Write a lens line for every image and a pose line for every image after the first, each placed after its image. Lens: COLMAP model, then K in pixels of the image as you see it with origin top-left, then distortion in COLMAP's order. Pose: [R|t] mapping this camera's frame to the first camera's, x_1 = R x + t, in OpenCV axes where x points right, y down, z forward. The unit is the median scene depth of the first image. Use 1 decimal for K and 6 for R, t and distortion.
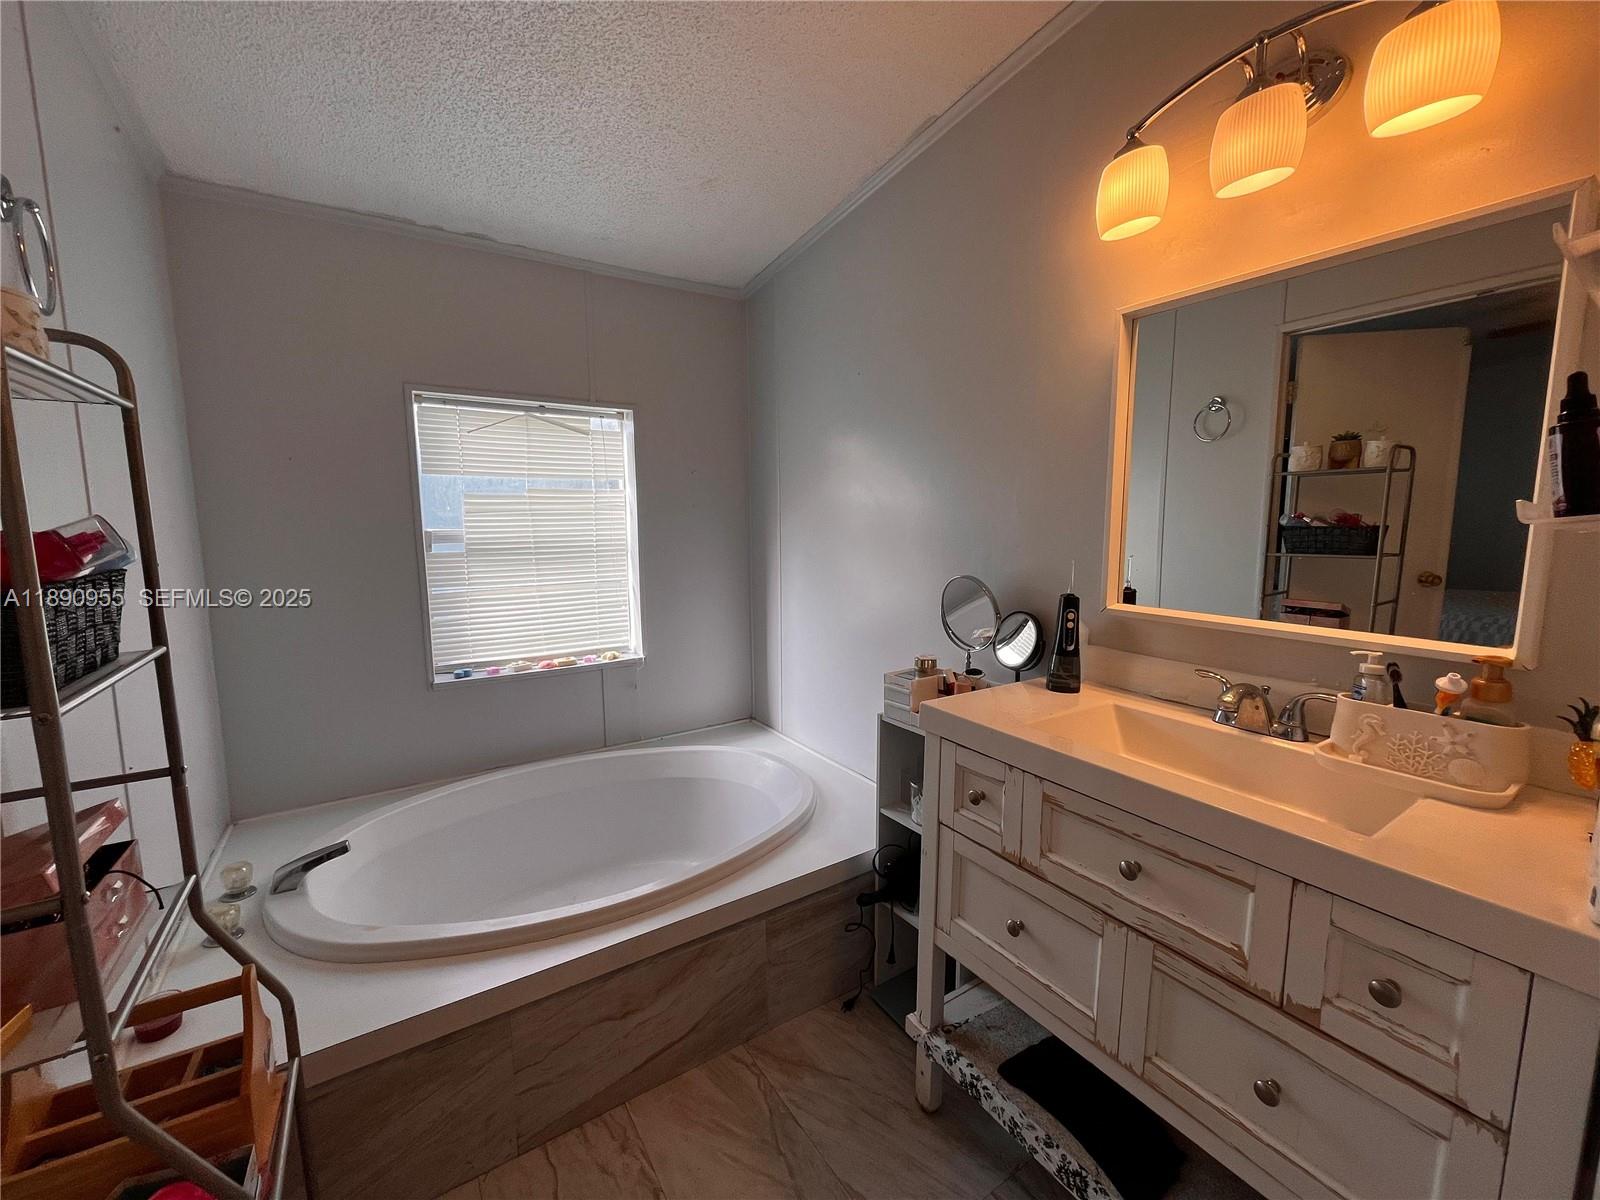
lens RADIAL K [[643.3, 0, 800.0], [0, 643.3, 600.0], [0, 0, 1]] dist [-0.002227, -0.000314]
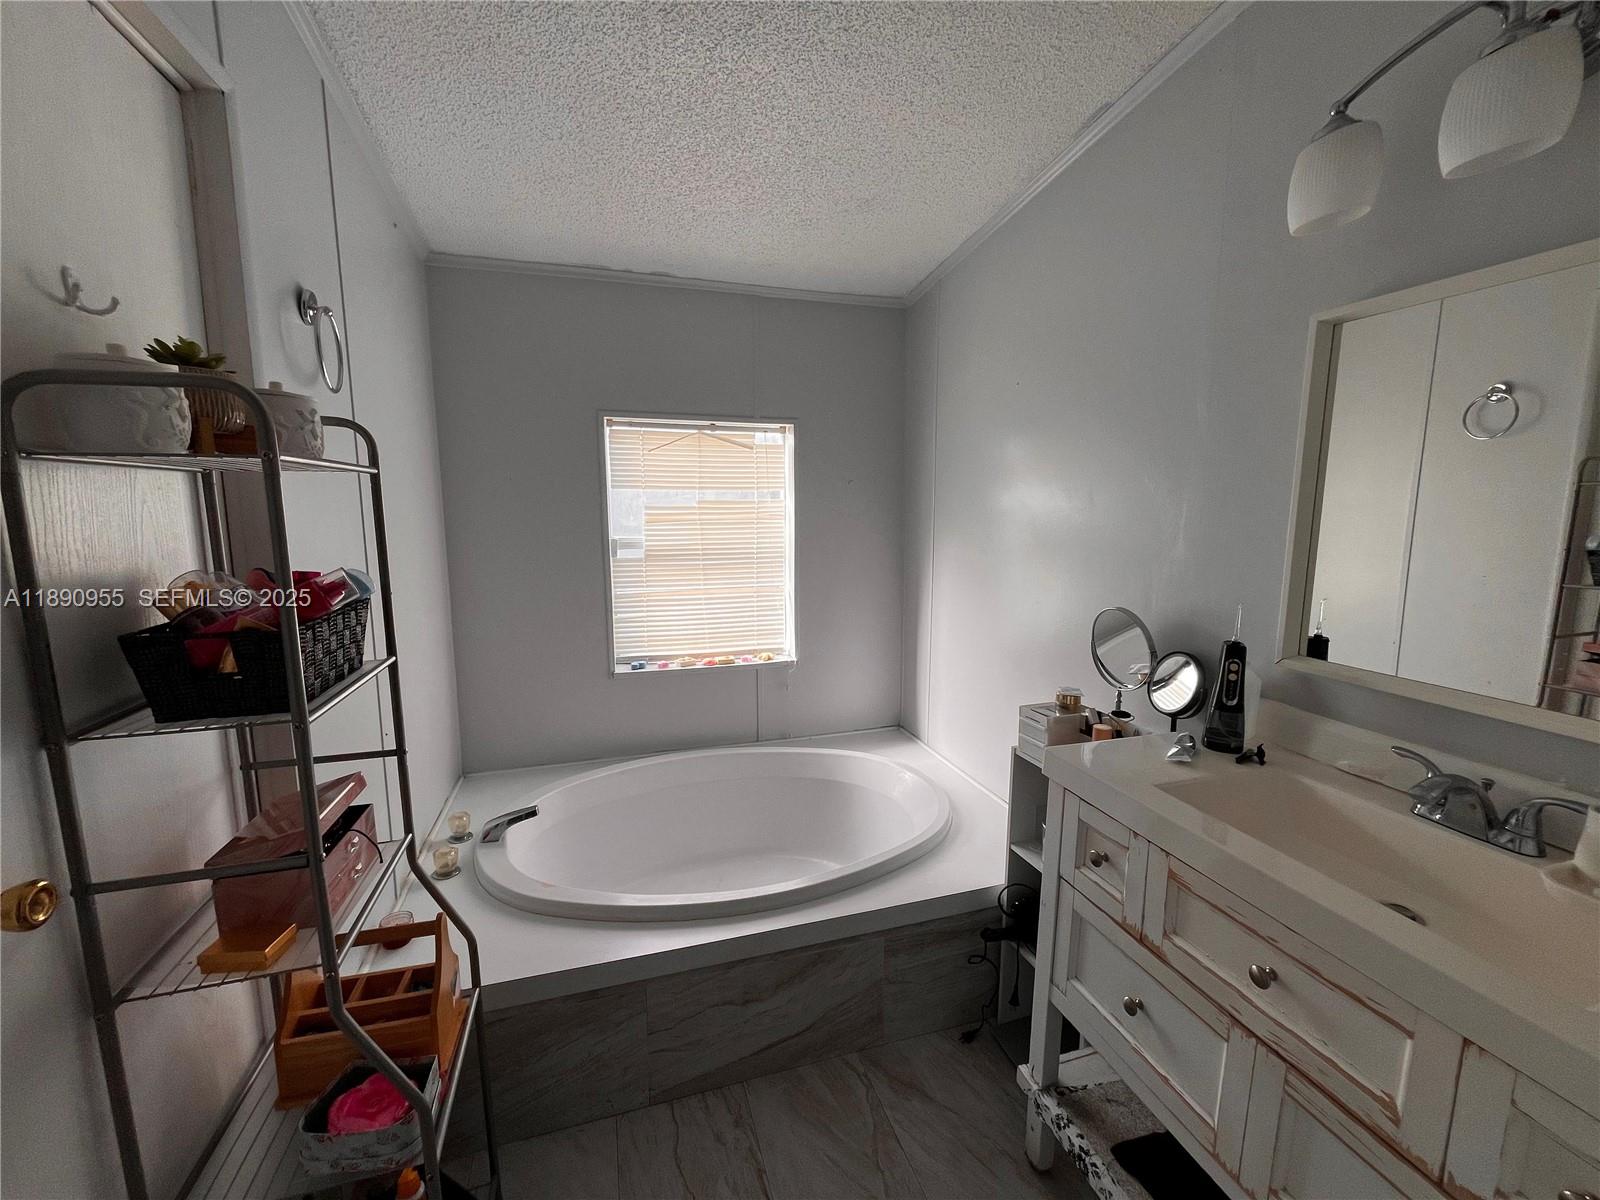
lens RADIAL K [[643.3, 0, 800.0], [0, 643.3, 600.0], [0, 0, 1]] dist [-0.002227, -0.000314]
pose [[0.961095, 0.044277, -0.272646, 0.083634], [-0.039434, 0.998952, 0.023220, -0.062511], [0.273388, -0.011565, 0.961834, -0.009539]]
